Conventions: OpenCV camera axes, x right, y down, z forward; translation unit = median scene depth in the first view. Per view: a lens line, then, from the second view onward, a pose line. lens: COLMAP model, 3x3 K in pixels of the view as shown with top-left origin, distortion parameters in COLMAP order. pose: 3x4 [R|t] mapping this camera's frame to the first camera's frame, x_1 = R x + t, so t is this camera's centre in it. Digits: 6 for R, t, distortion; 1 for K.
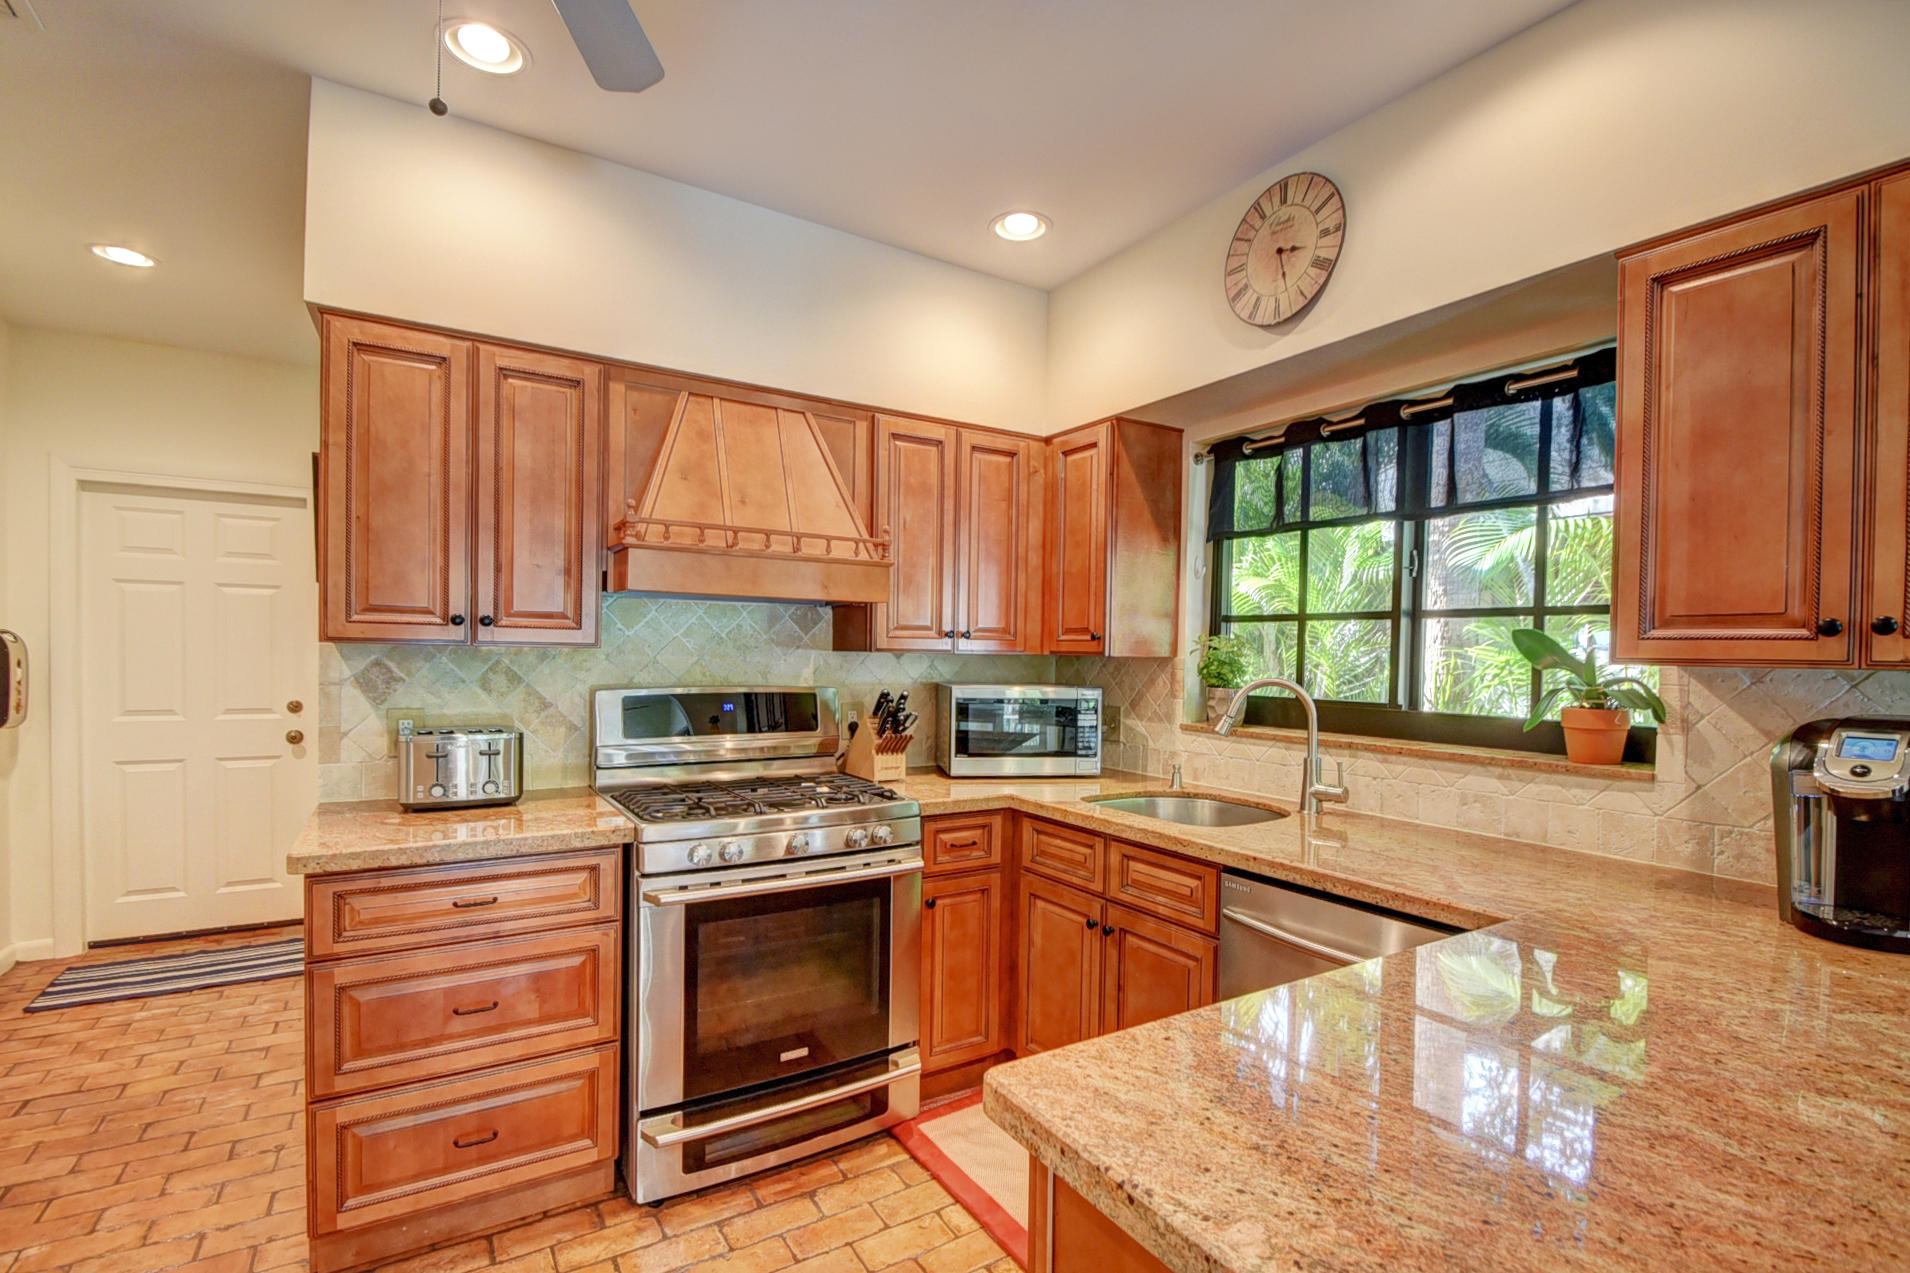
lens RADIAL K [[864.1, 0, 943.2], [0, 864.1, 667.7], [0, 0, 1]] dist [0.016708, -0.018372]
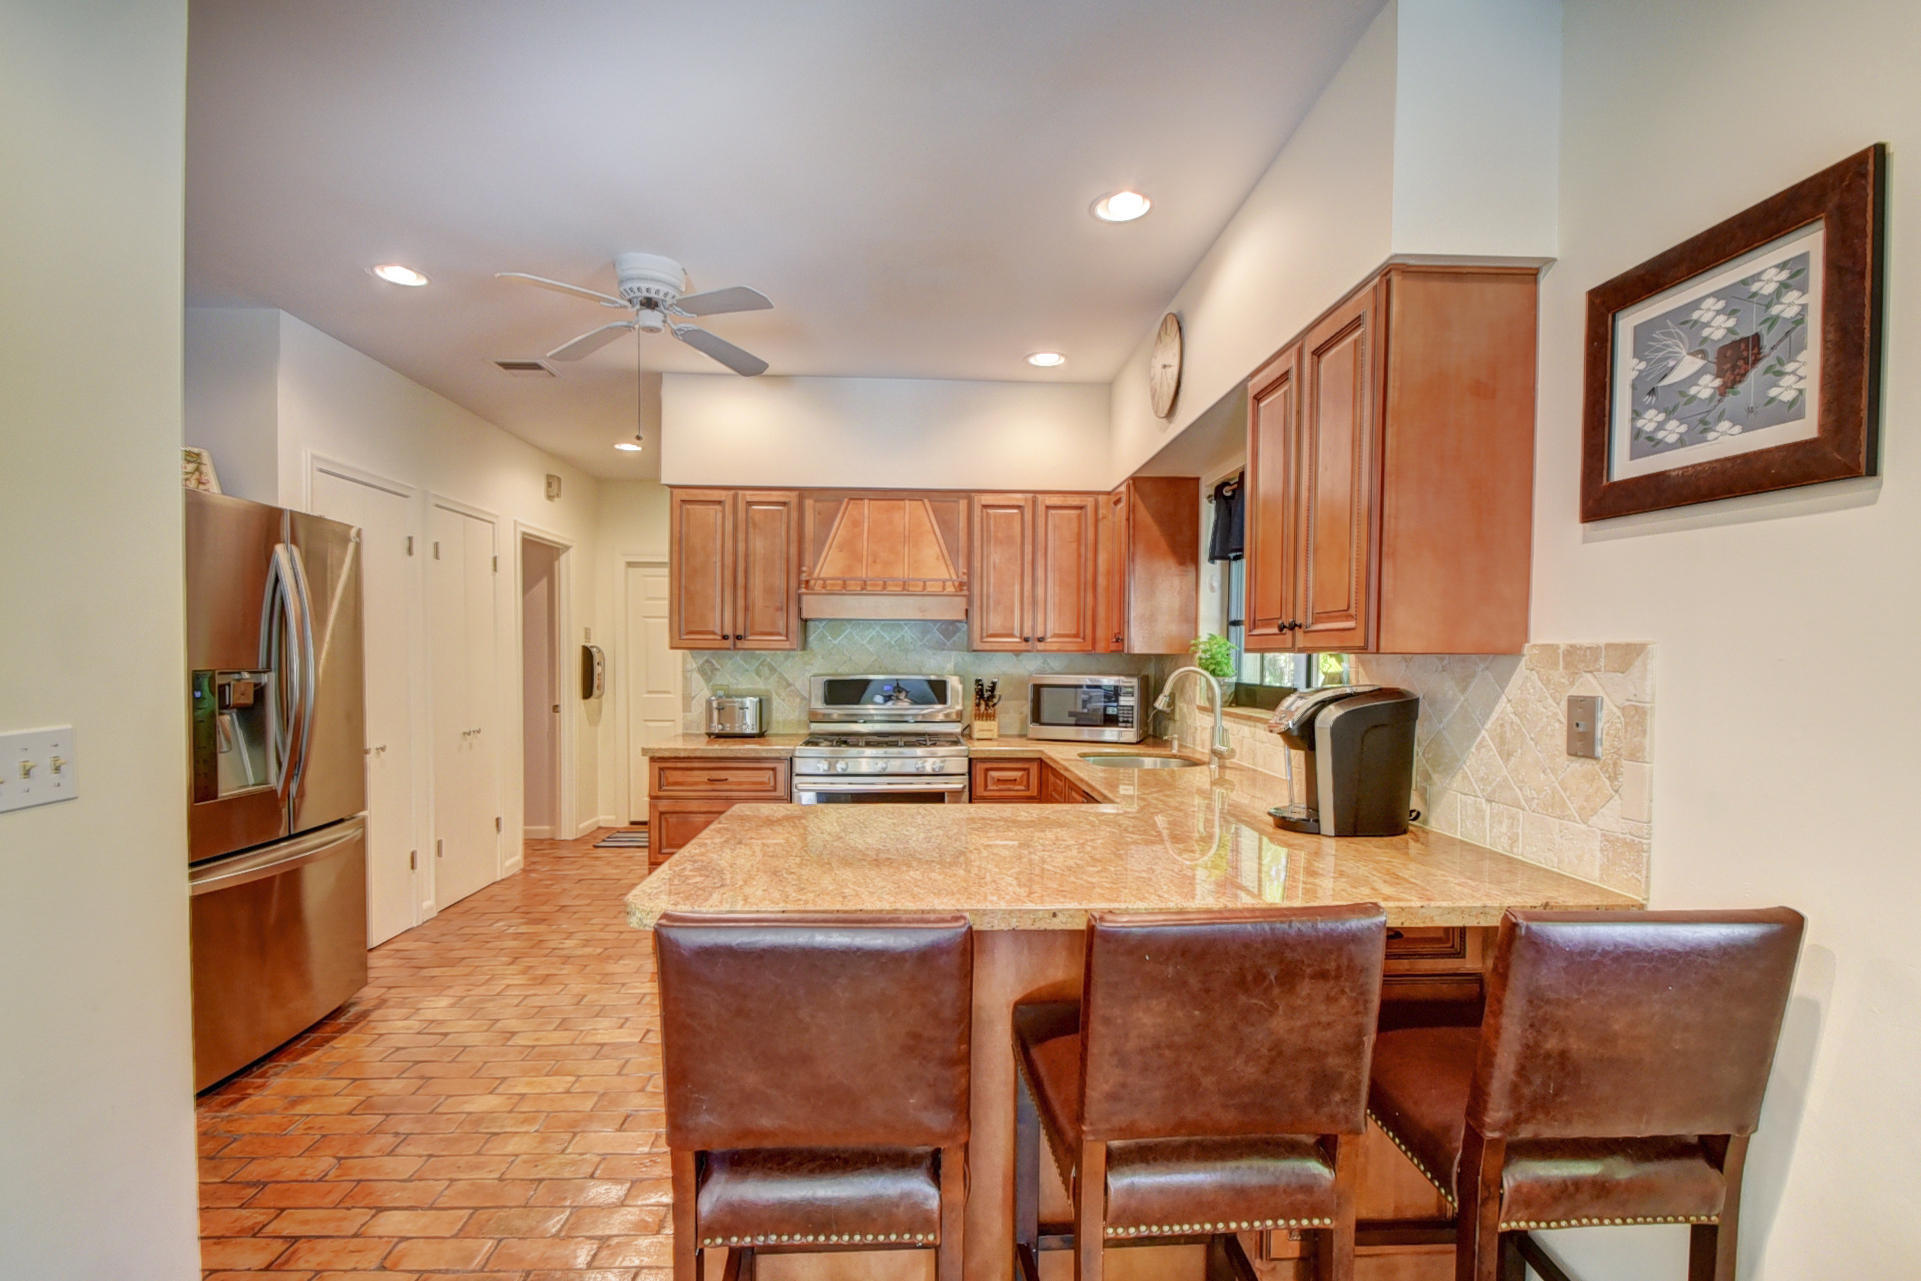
lens RADIAL K [[869.1, 0, 948.7], [0, 869.1, 671.9], [0, 0, 1]] dist [0.016708, -0.018372]
pose [[0.871662, 0.000131, -0.490107, 0.698737], [-0.001271, 0.999997, -0.001994, 0.021603], [0.490105, 0.002361, 0.871660, -0.374431]]
